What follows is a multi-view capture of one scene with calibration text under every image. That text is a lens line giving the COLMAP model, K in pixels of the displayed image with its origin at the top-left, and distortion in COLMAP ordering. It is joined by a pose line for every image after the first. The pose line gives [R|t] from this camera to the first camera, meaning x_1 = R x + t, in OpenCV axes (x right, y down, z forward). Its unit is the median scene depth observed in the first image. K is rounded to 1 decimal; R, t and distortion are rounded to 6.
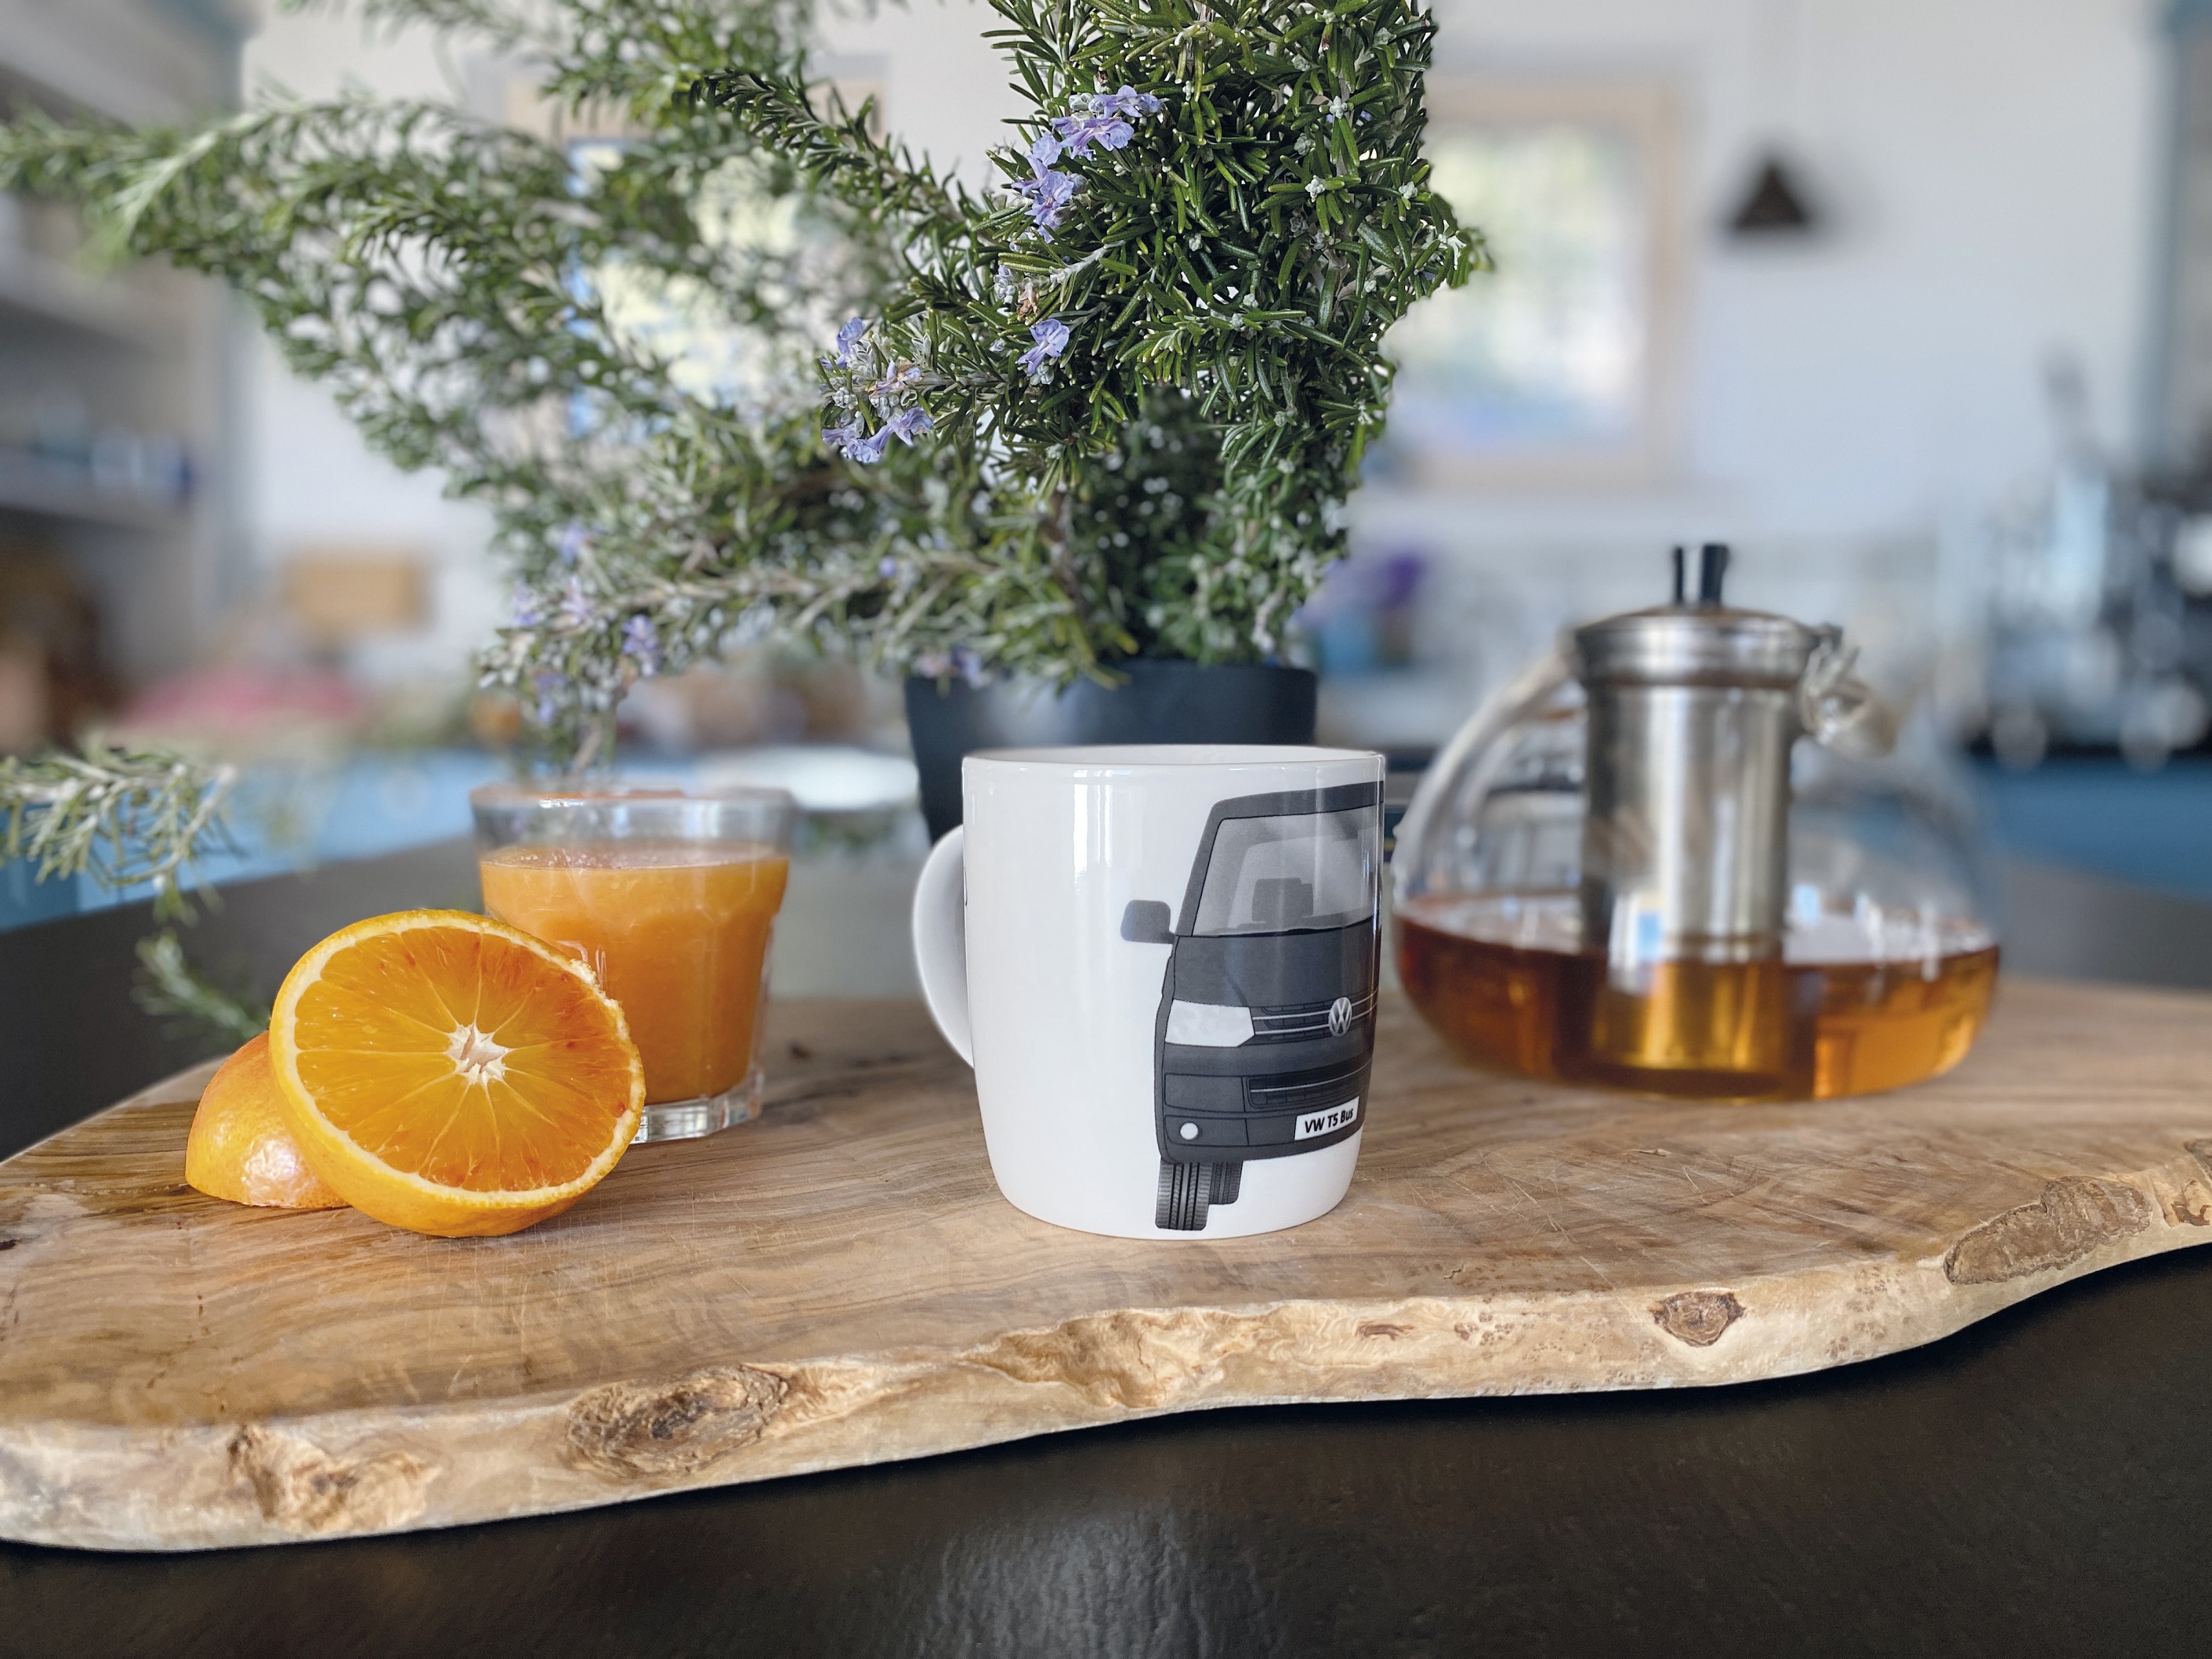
lens RADIAL K [[1680.3, 0, 1116.4], [0, 1680.3, 795.0], [0, 0, 1]] dist [-0.002745, -0.000061]
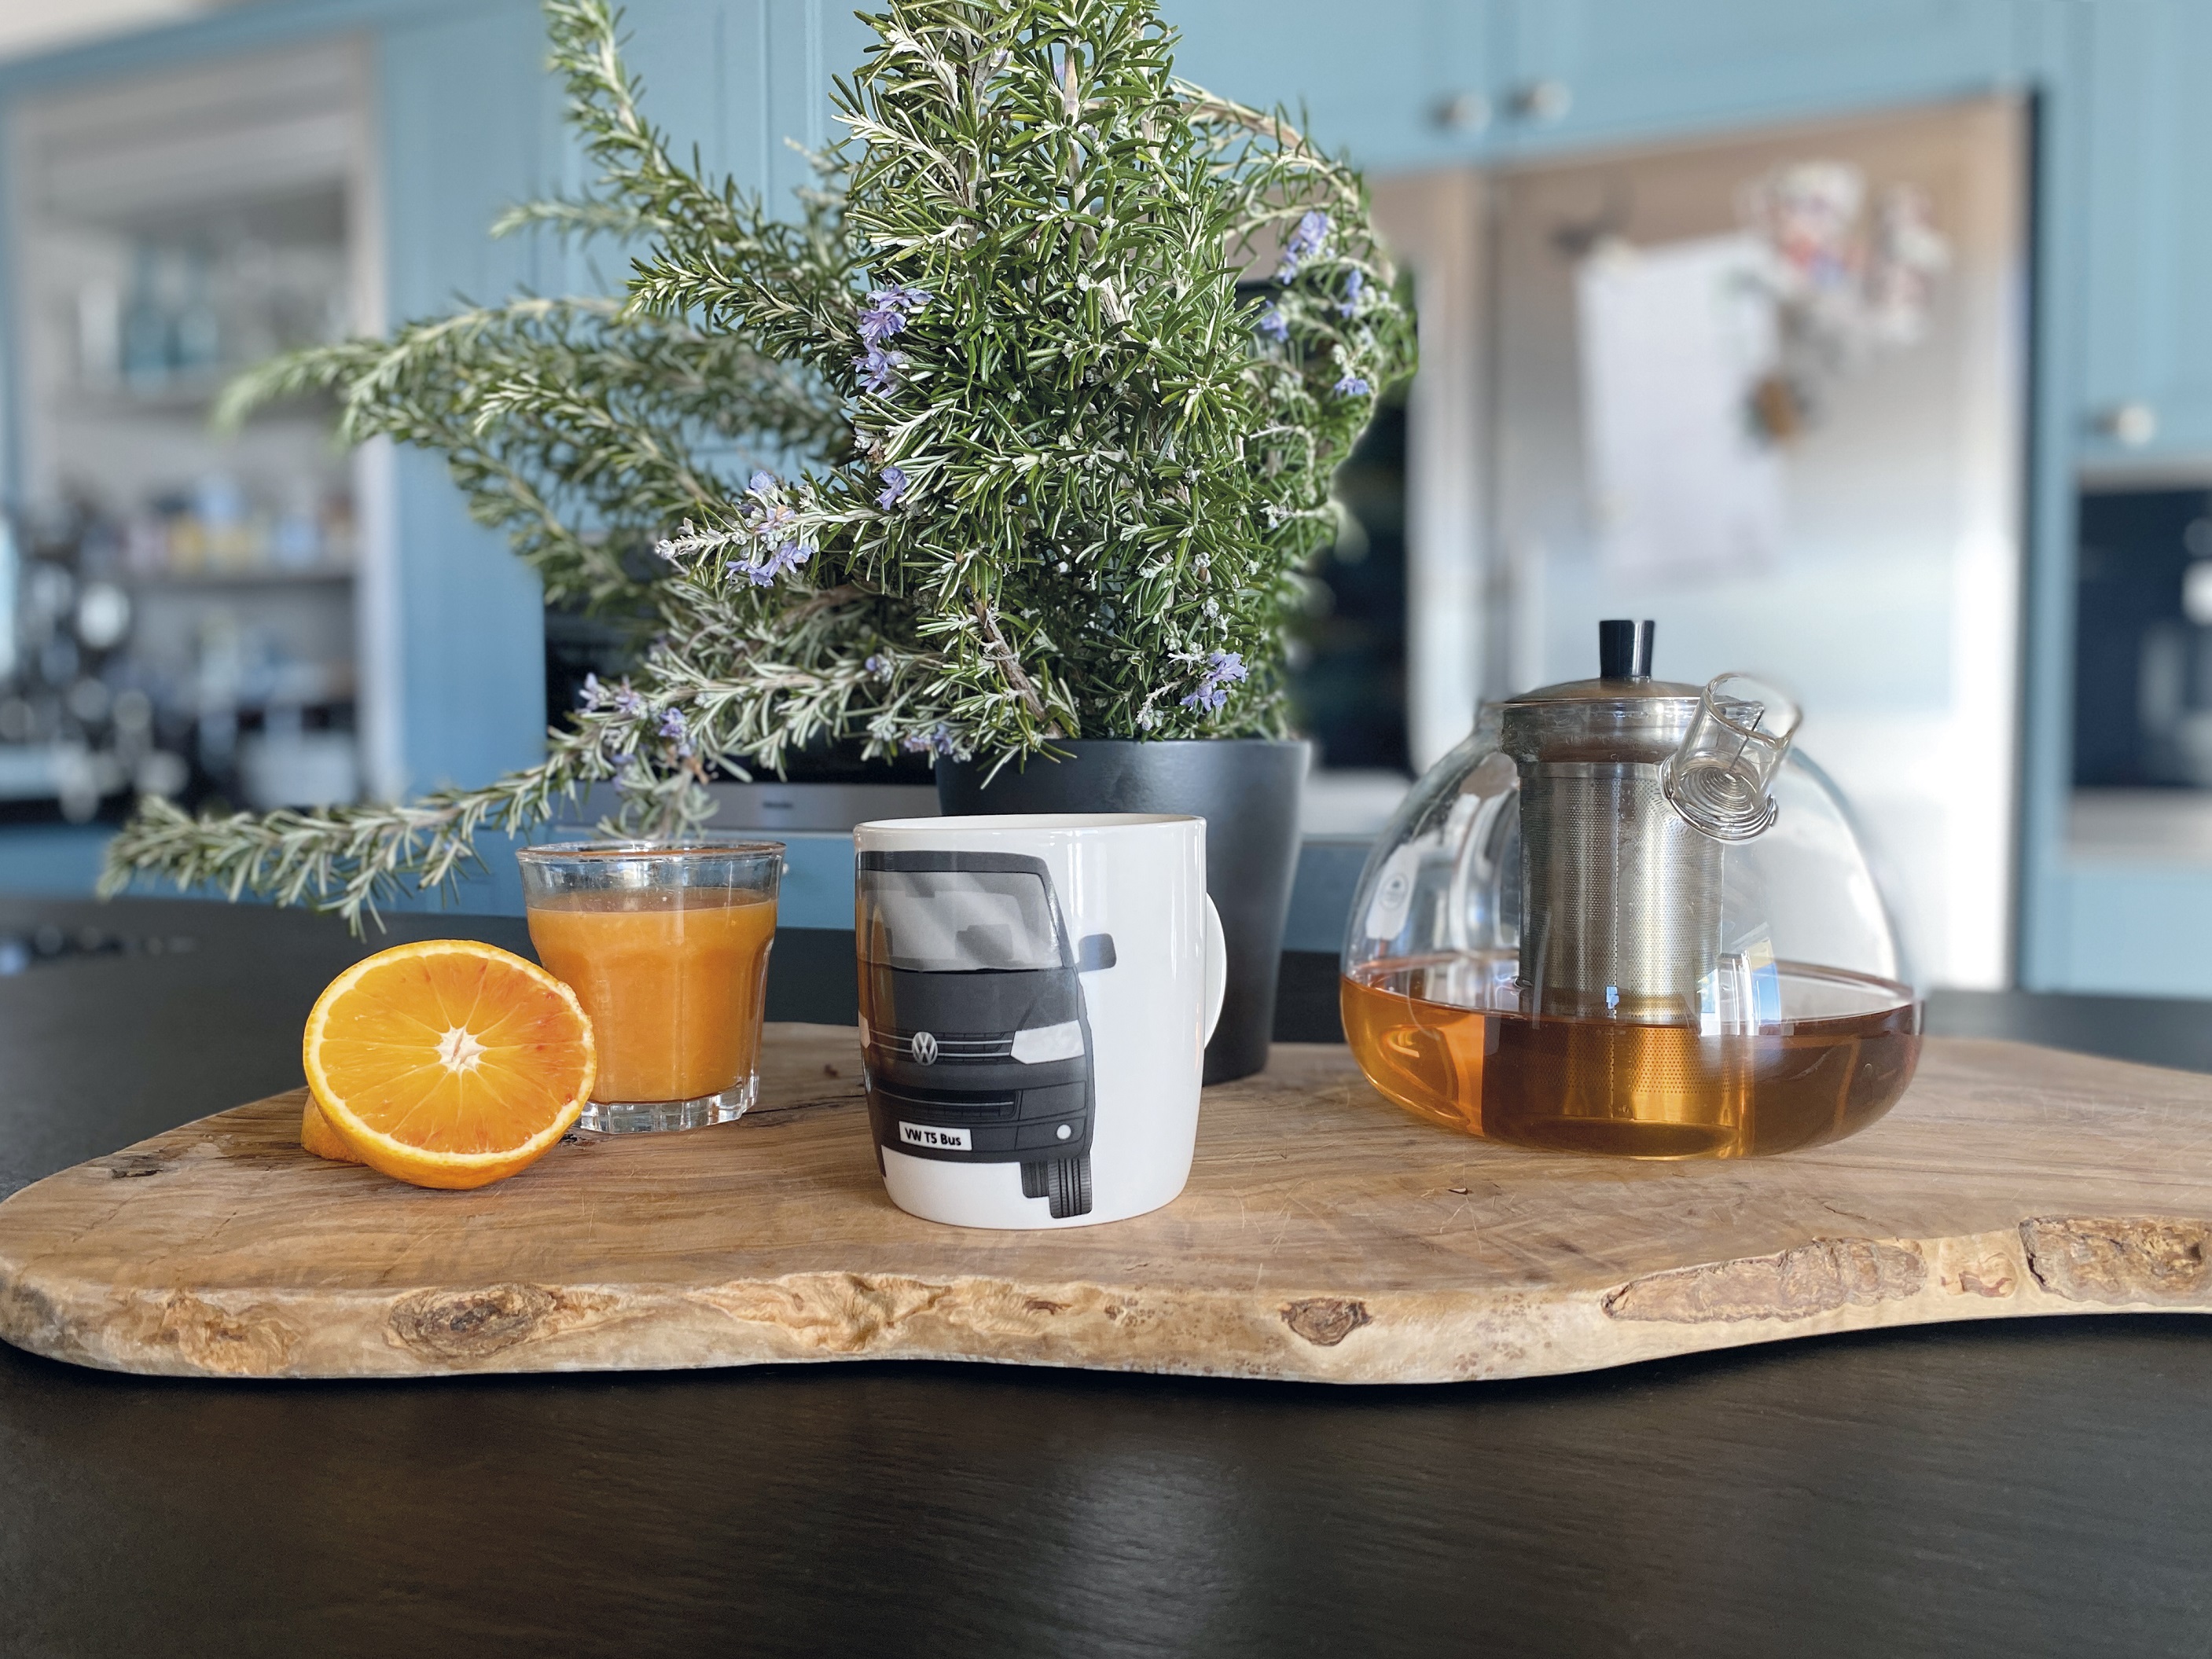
lens RADIAL K [[1658.5, 0, 1091.9], [0, 1658.5, 784.7], [0, 0, 1]] dist [0.006966, -0.004303]
pose [[0.960385, -0.005561, -0.278620, 0.516057], [-0.007348, 0.998948, -0.045266, 0.001264], [0.278579, 0.045520, 0.959334, -0.137418]]
